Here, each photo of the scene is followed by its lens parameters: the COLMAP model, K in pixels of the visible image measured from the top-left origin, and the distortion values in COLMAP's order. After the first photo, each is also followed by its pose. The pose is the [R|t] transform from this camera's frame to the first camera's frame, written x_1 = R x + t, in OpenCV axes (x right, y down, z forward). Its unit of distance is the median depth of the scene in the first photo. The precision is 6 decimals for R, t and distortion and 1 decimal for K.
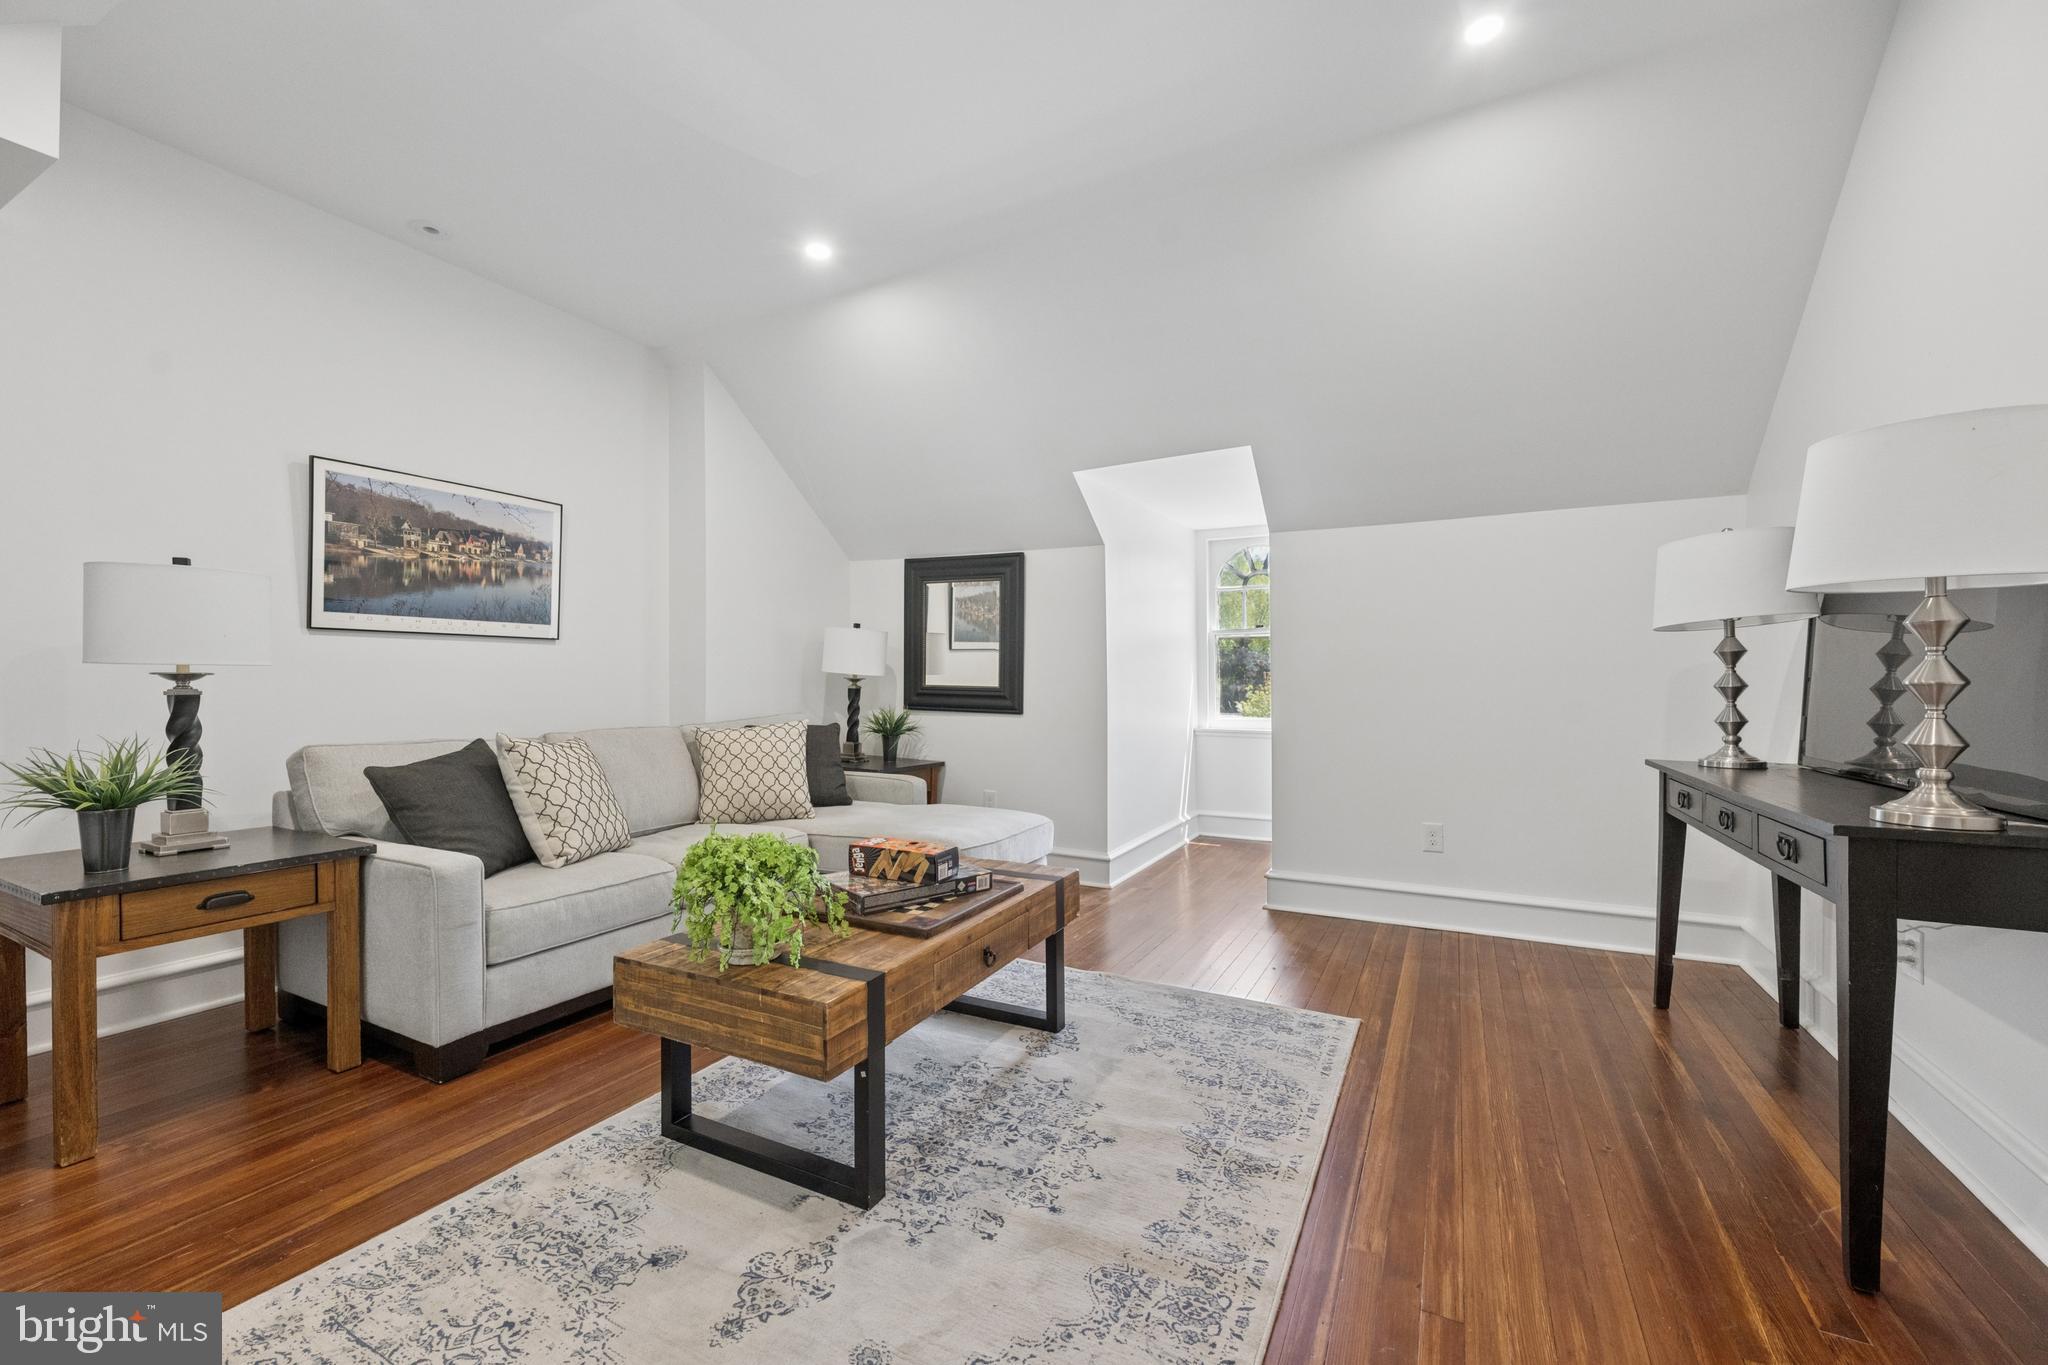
lens RADIAL K [[810.9, 0, 1019.6], [0, 810.9, 685.3], [0, 0, 1]] dist [-0.001026, 0.000124]
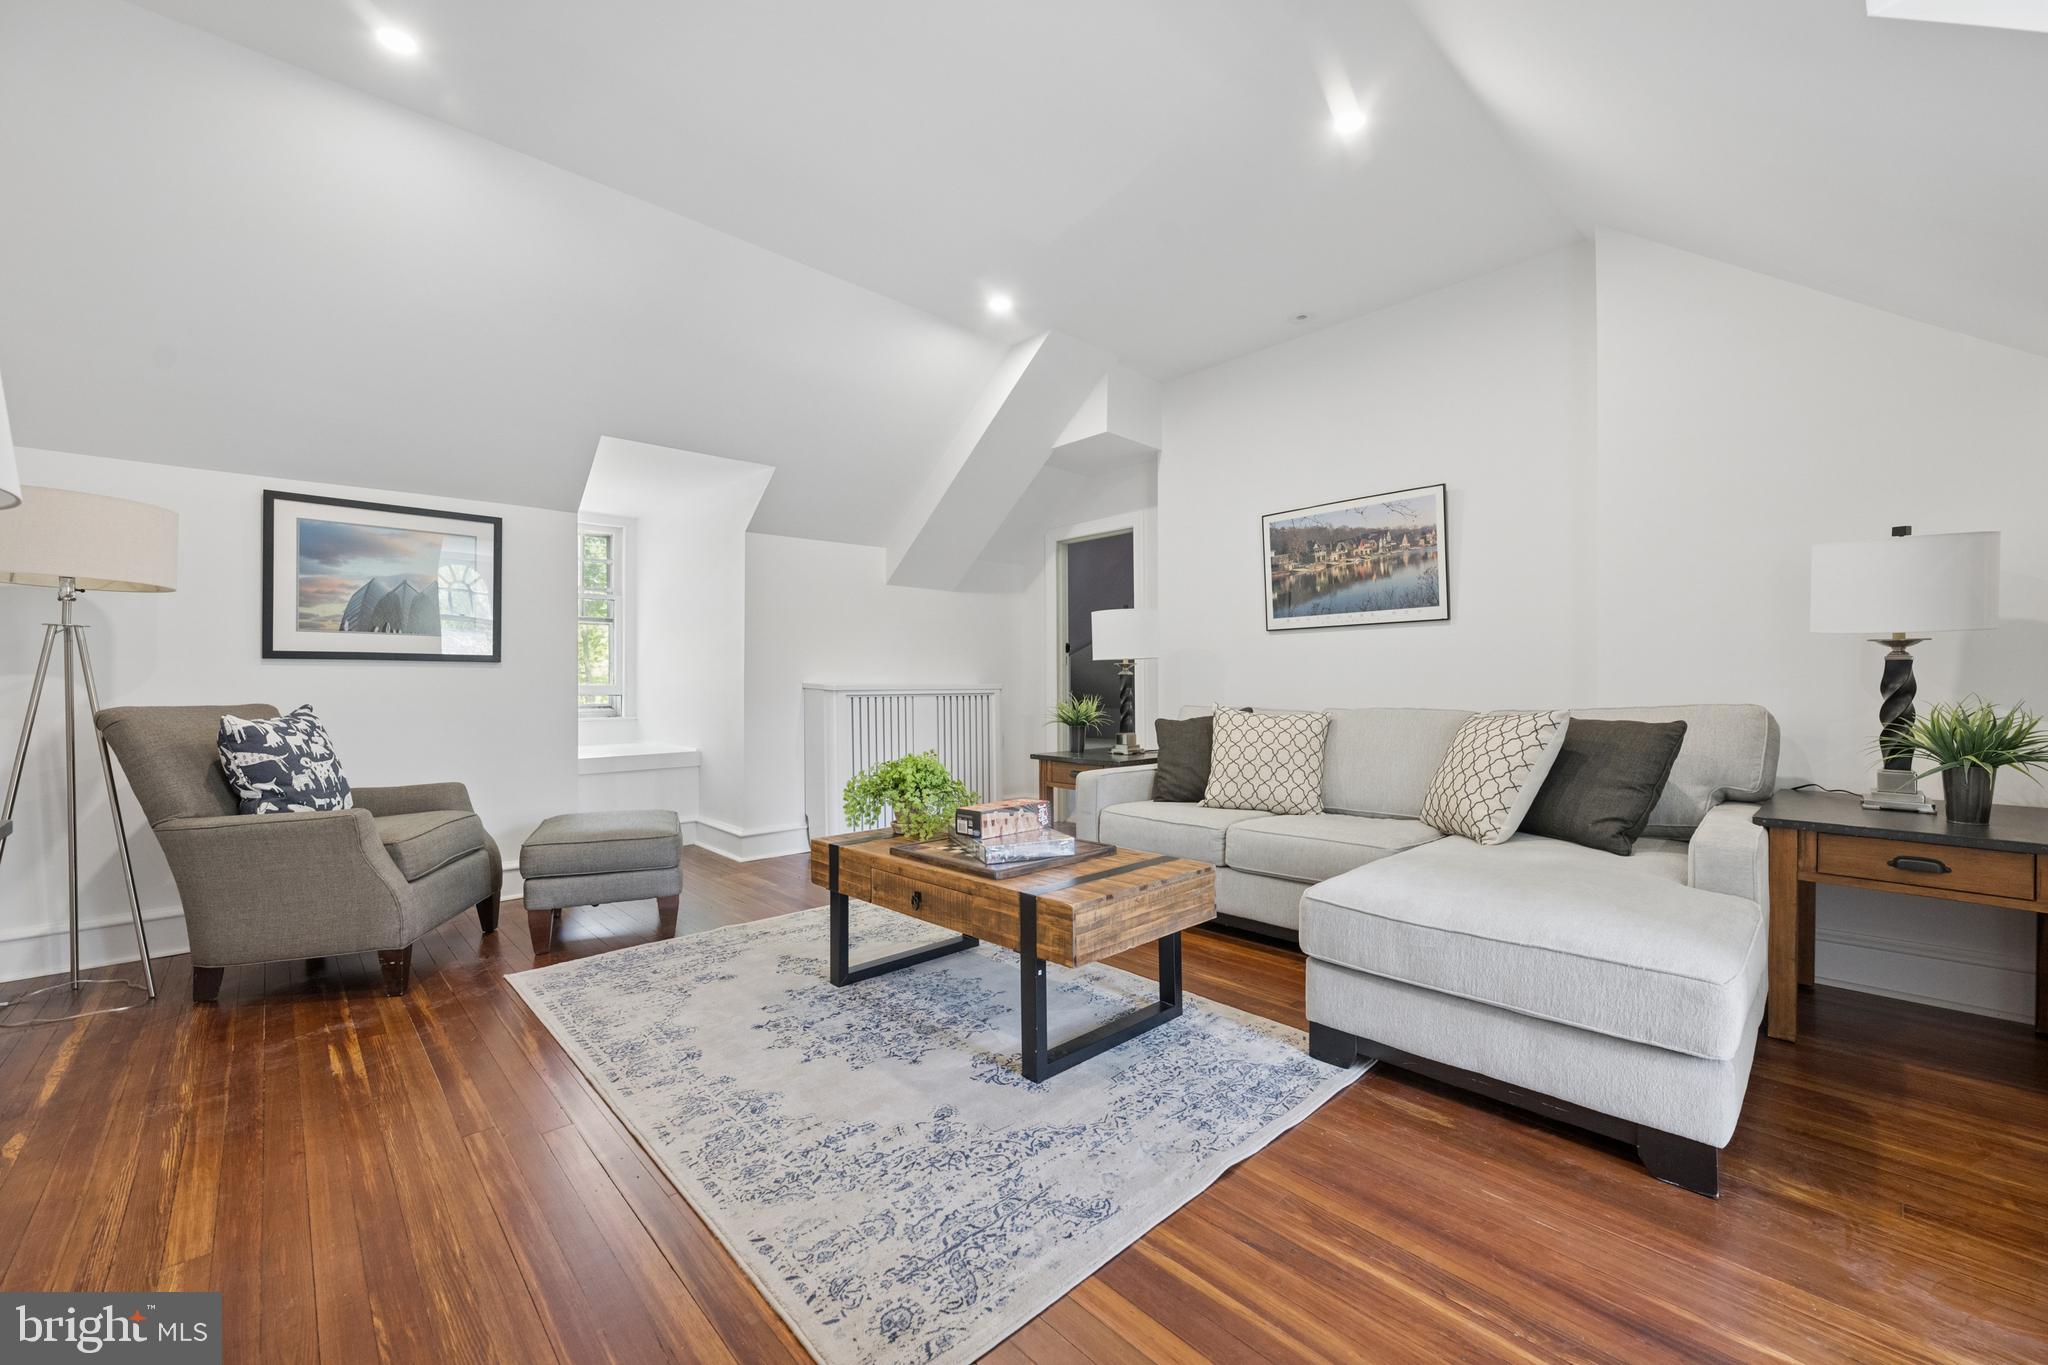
lens RADIAL K [[810.9, 0, 1019.6], [0, 810.9, 685.3], [0, 0, 1]] dist [-0.001026, 0.000124]
pose [[-0.325632, 0.005142, -0.945483, 0.640717], [0.006337, 0.999975, 0.003256, 0.020622], [0.945475, -0.004931, -0.325657, 0.980274]]
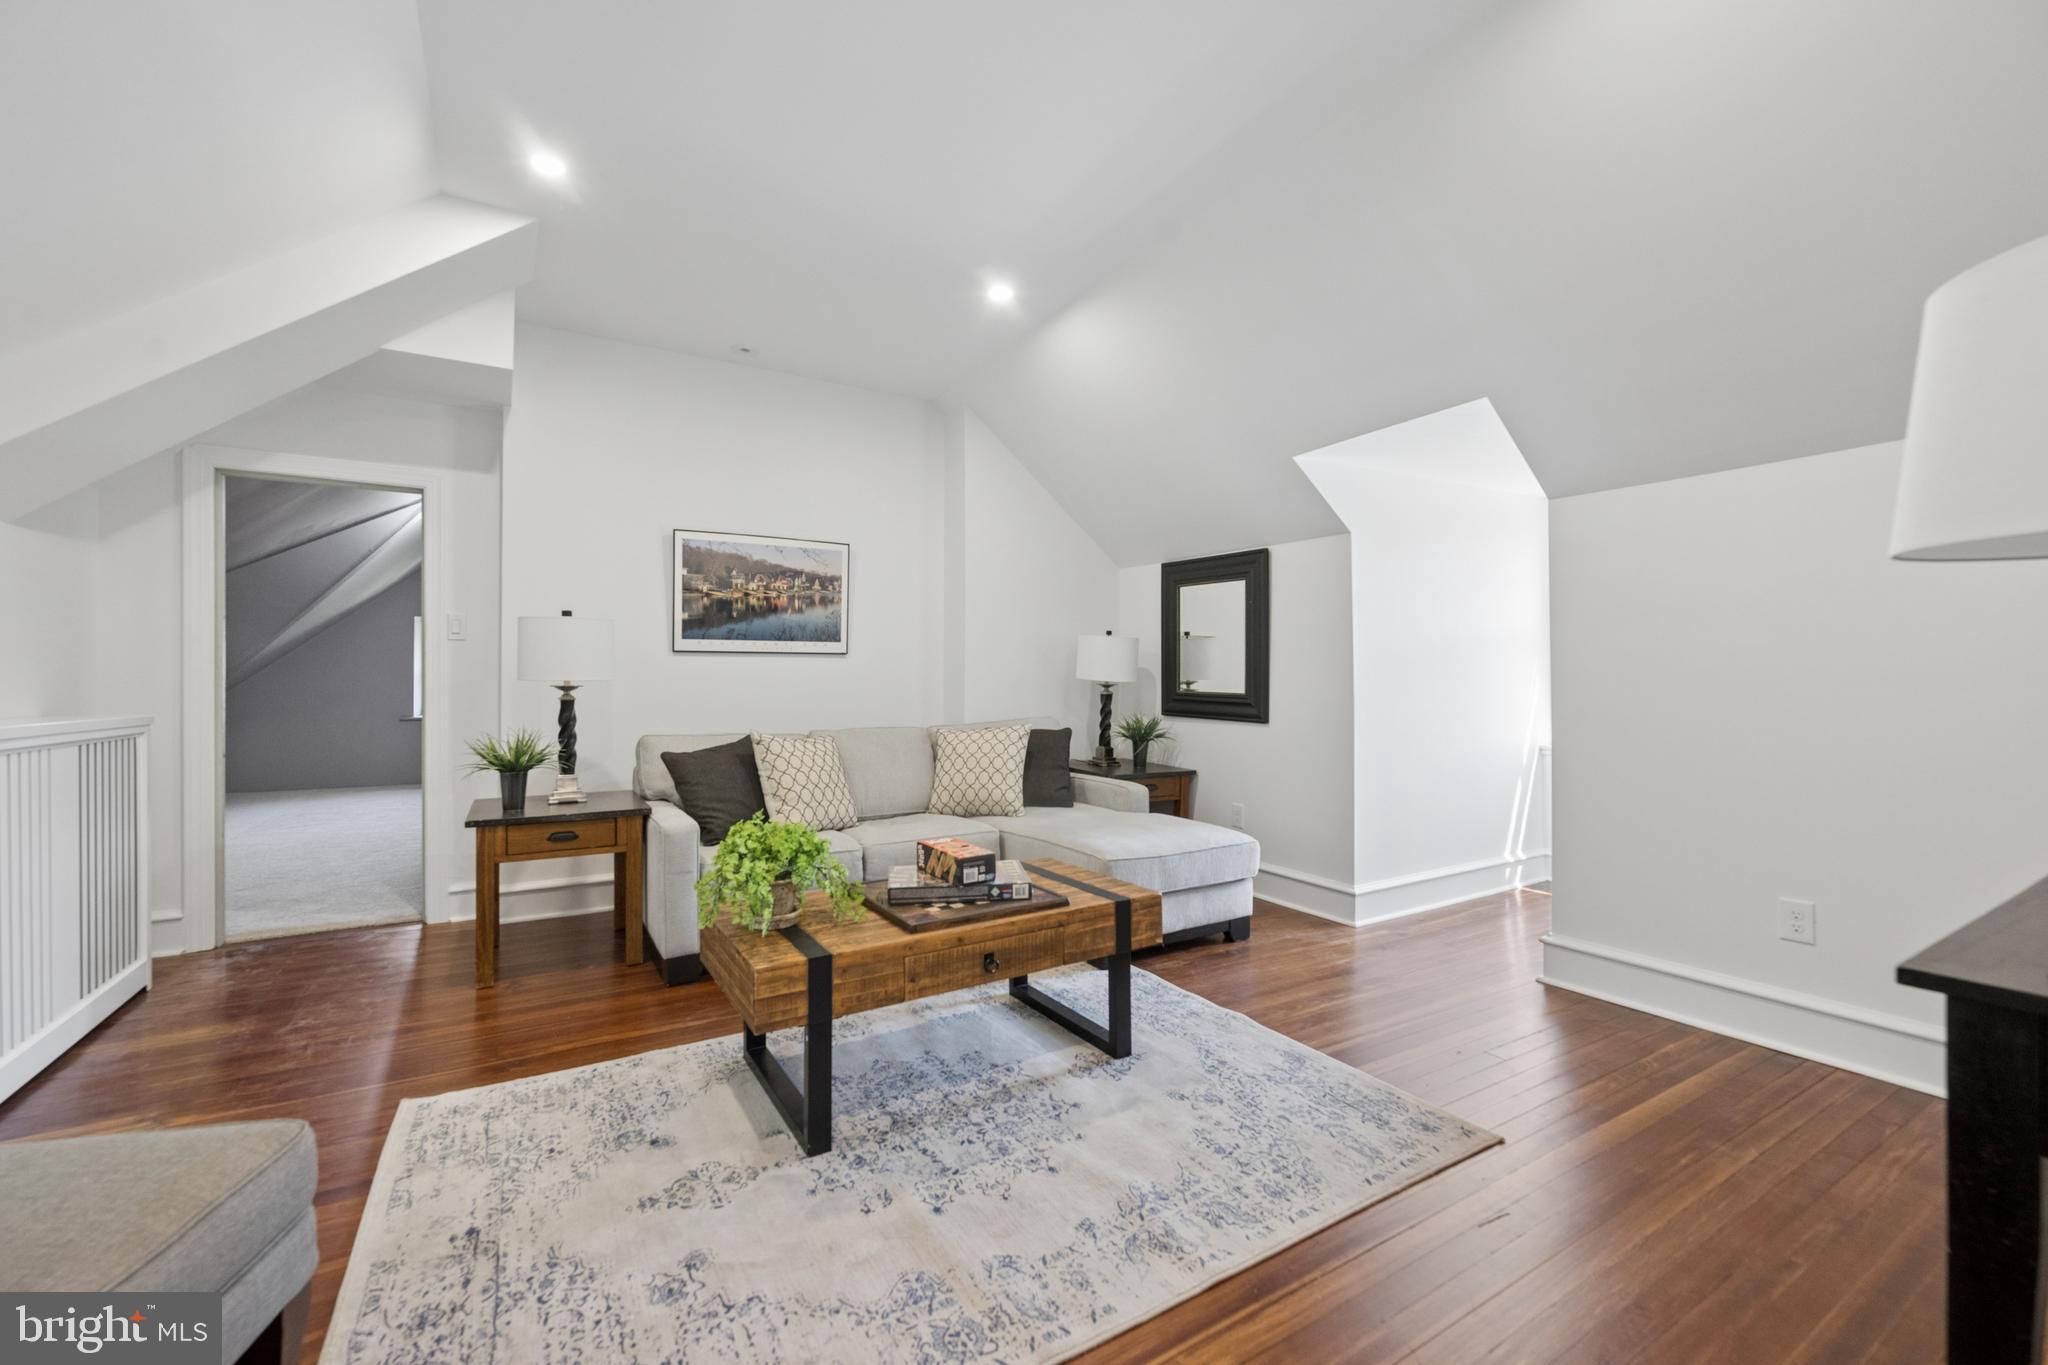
lens RADIAL K [[821.6, 0, 1015.6], [0, 821.6, 677.6], [0, 0, 1]] dist [-0.002097, -0.000085]
pose [[0.857377, -0.002953, -0.514680, 0.344920], [-0.000882, 0.999974, -0.007207, -0.013946], [0.514688, 0.006633, 0.857352, 0.075033]]
